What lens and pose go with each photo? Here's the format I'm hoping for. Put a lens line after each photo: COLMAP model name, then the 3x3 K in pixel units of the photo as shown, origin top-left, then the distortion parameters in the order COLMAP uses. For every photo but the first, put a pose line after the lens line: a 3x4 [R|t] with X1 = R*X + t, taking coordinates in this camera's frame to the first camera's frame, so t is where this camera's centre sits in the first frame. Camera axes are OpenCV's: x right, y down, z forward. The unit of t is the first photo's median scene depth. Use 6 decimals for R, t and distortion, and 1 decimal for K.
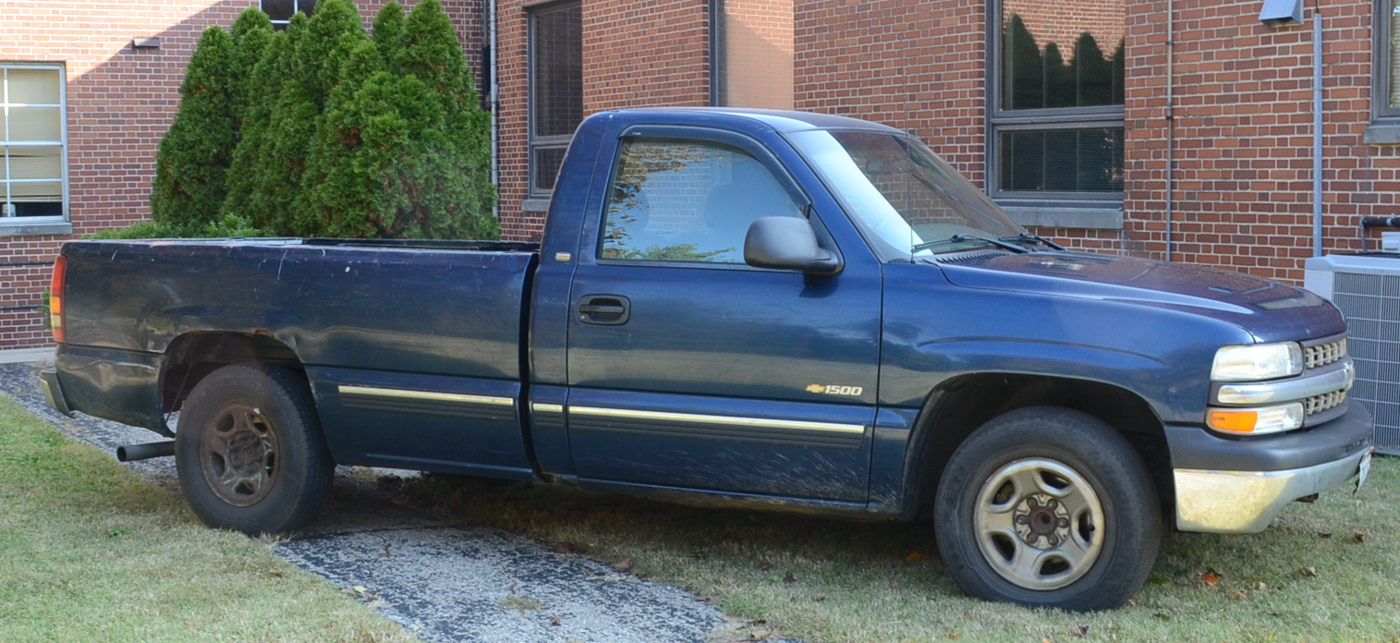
lens RADIAL K [[1698.5, 0, 700.7], [0, 1698.5, 363.0], [0, 0, 1]] dist [-0.138443, 0.040686]
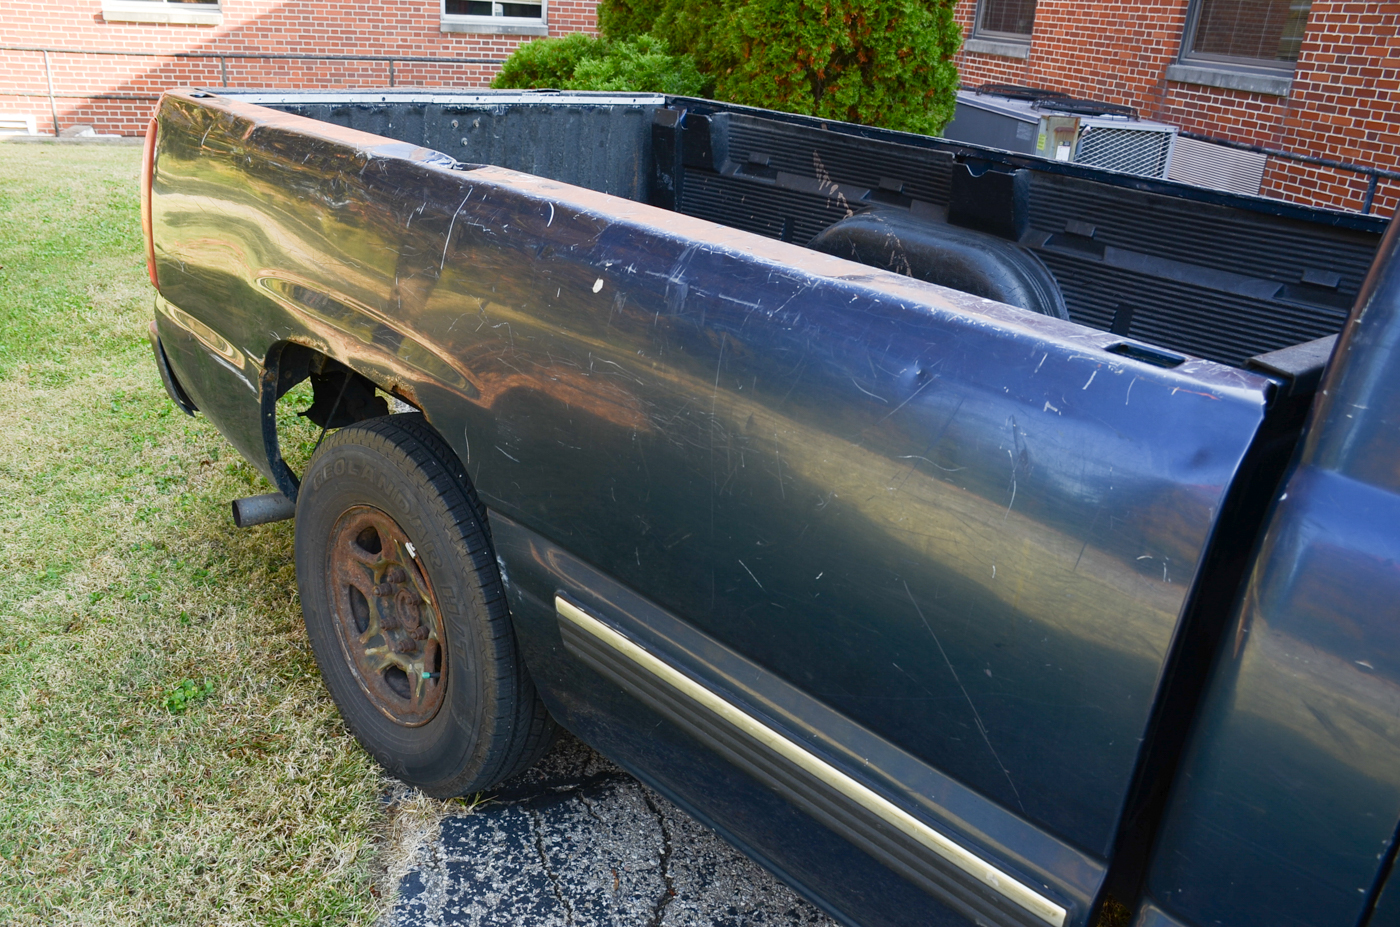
lens RADIAL K [[1114.1, 0, 700.0], [0, 1114.1, 463.5], [0, 0, 1]] dist [-0.142316, 0.131980]
pose [[0.950256, 0.178883, -0.254980, -0.085283], [-0.099449, 0.950035, 0.295877, -0.058603], [0.295167, -0.255801, 0.920566, 0.527751]]
